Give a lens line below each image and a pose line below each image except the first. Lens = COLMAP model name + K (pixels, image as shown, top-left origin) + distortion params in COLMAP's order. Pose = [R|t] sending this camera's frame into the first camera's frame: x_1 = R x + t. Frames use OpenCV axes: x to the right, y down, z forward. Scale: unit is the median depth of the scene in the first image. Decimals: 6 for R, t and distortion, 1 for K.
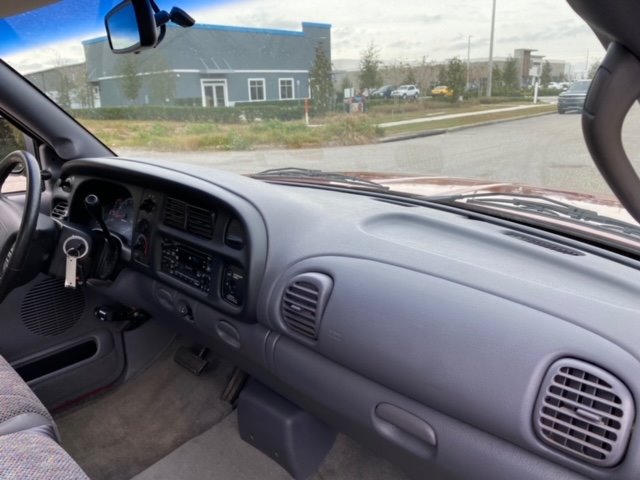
lens RADIAL K [[483.5, 0, 320.3], [0, 483.5, 251.9], [0, 0, 1]] dist [0.050715, -0.097998]
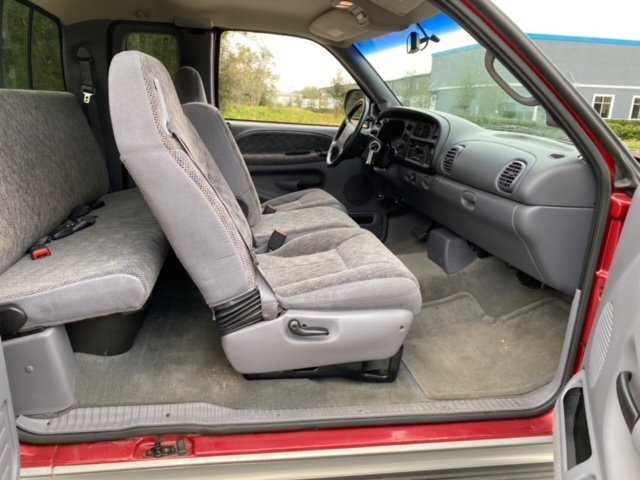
lens RADIAL K [[491.9, 0, 321.2], [0, 491.9, 237.5], [0, 0, 1]] dist [0.026293, -0.011971]
pose [[0.805433, 0.204970, -0.556116, 0.476815], [-0.235366, 0.971753, 0.017278, 0.324779], [0.543949, 0.116975, 0.830925, -0.701573]]
